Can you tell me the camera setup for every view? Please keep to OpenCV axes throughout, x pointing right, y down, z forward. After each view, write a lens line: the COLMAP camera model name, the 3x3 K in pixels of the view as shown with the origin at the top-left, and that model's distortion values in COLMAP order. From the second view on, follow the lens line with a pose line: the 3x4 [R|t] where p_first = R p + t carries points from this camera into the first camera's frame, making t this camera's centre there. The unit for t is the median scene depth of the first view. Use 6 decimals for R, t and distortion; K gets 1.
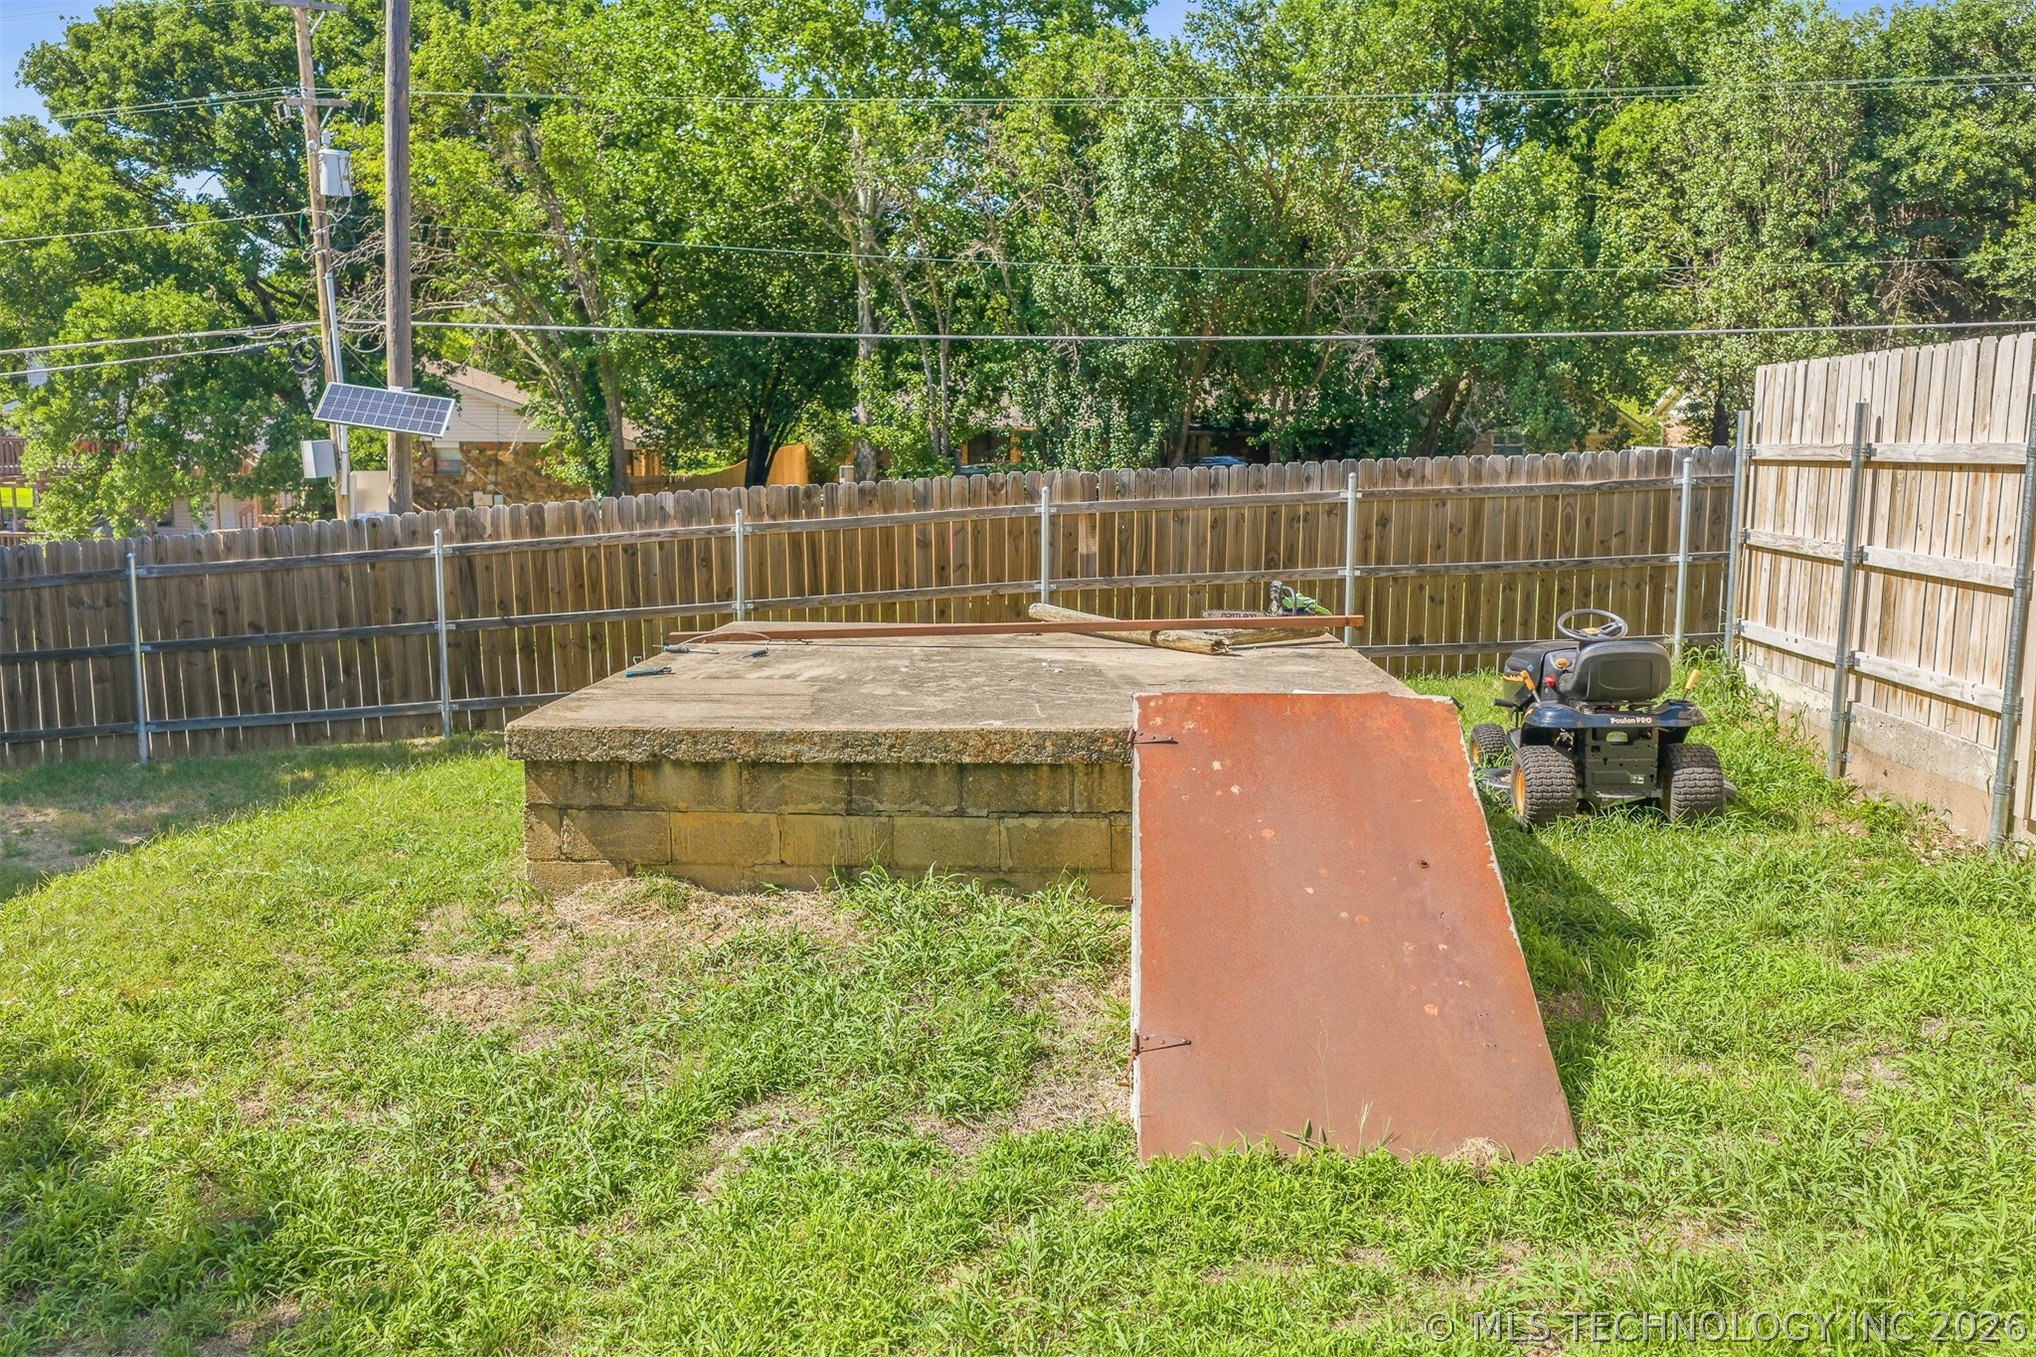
lens RADIAL K [[1713.3, 0, 1020.6], [0, 1713.3, 679.6], [0, 0, 1]] dist [0.000825, -0.003634]
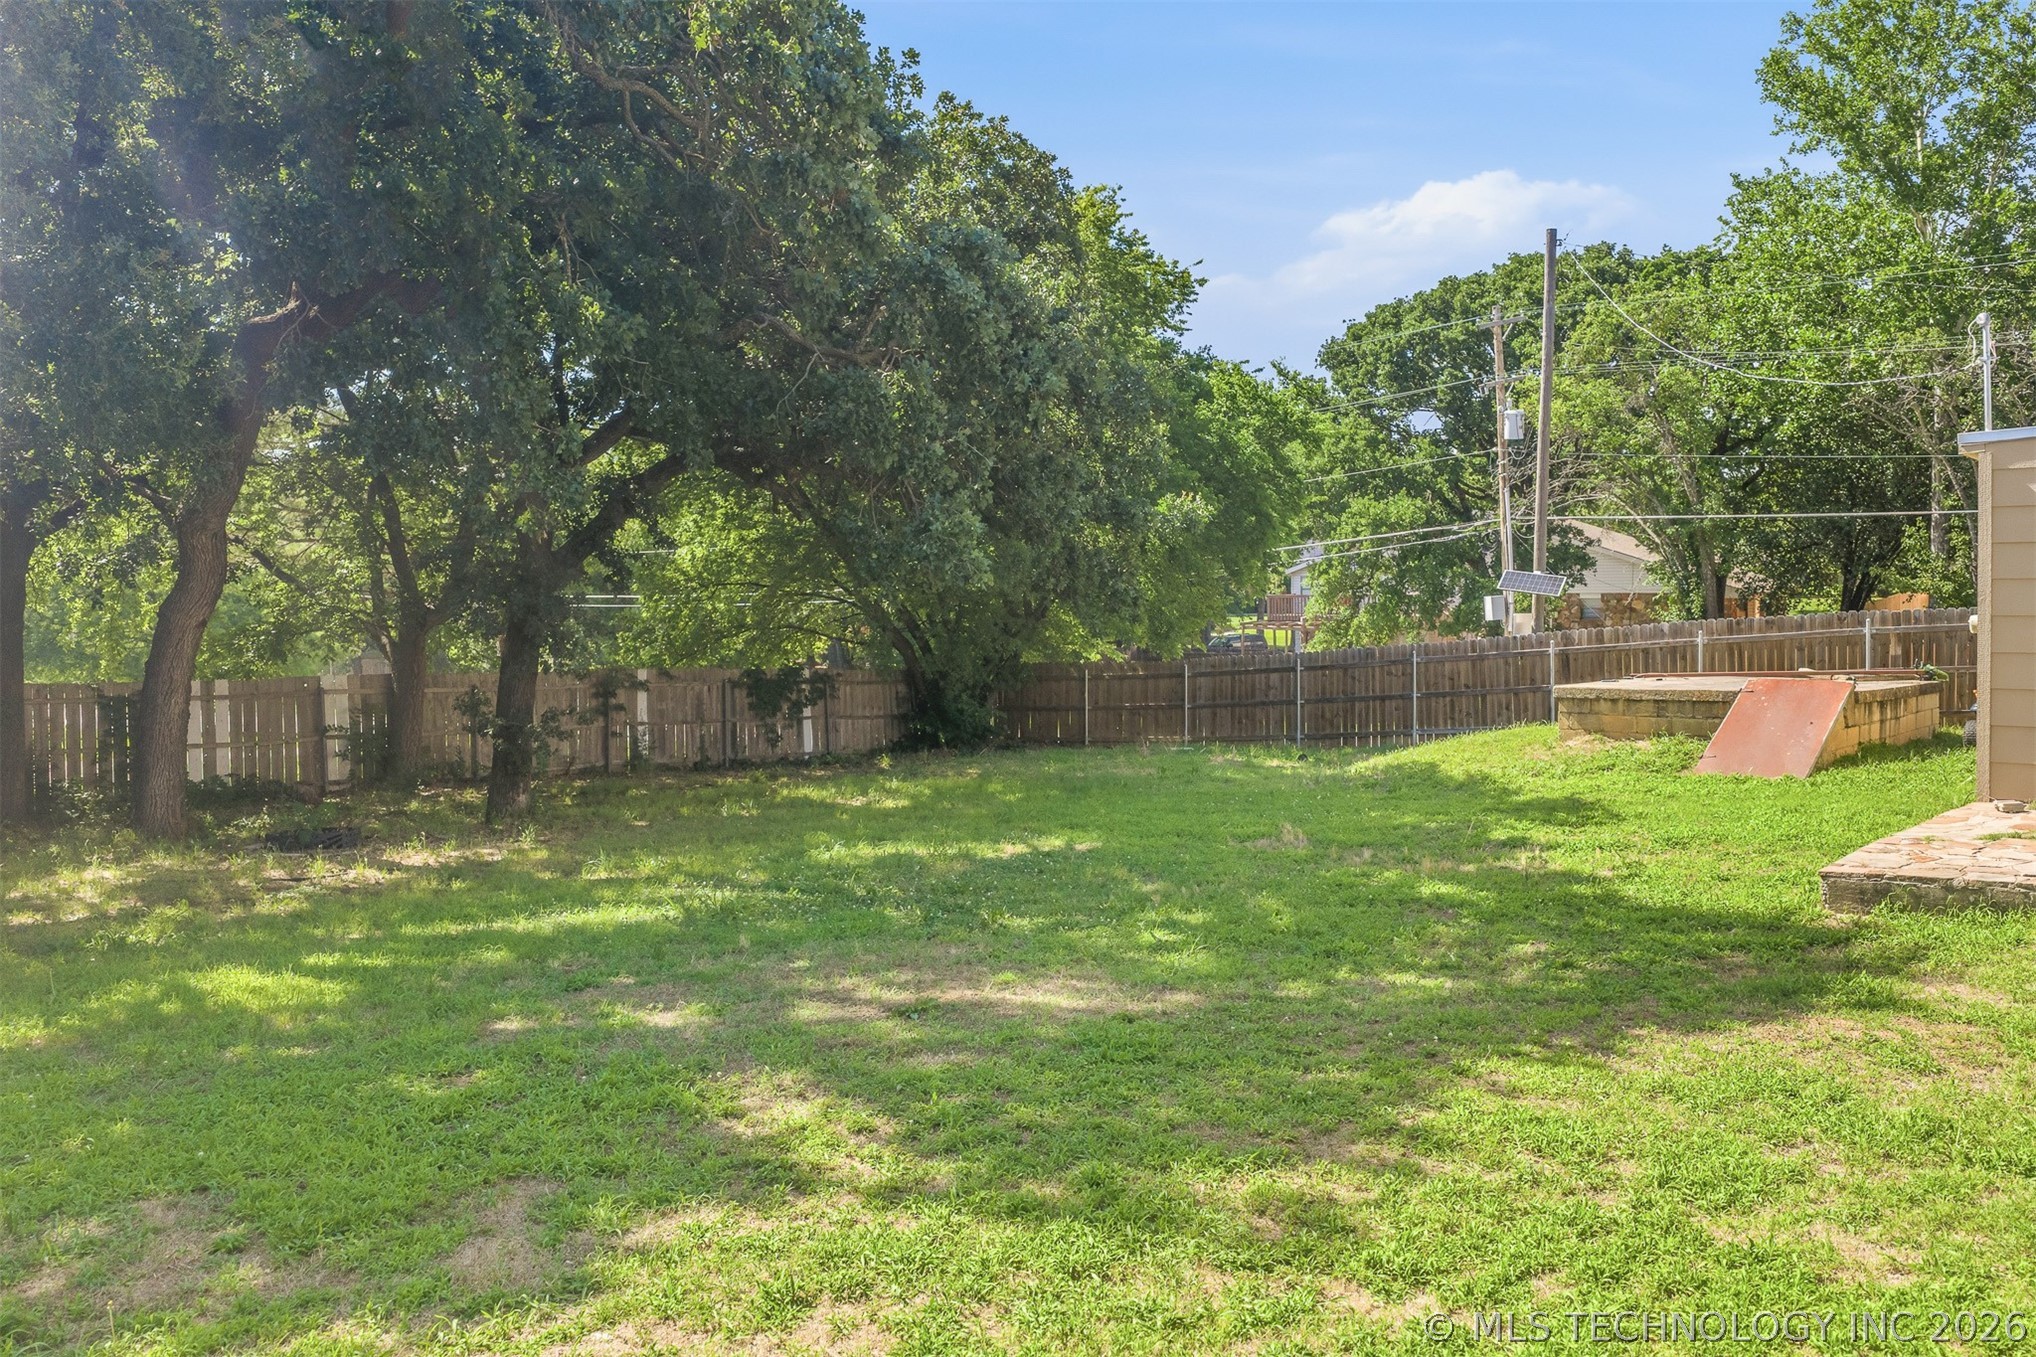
lens RADIAL K [[1713.3, 0, 1012.5], [0, 1713.3, 673.9], [0, 0, 1]] dist [0.000825, -0.003634]
pose [[0.792349, 0.014692, -0.609891, 0.151364], [-0.068820, 0.995481, -0.065428, 0.049279], [0.606173, 0.093814, 0.789780, -0.383391]]
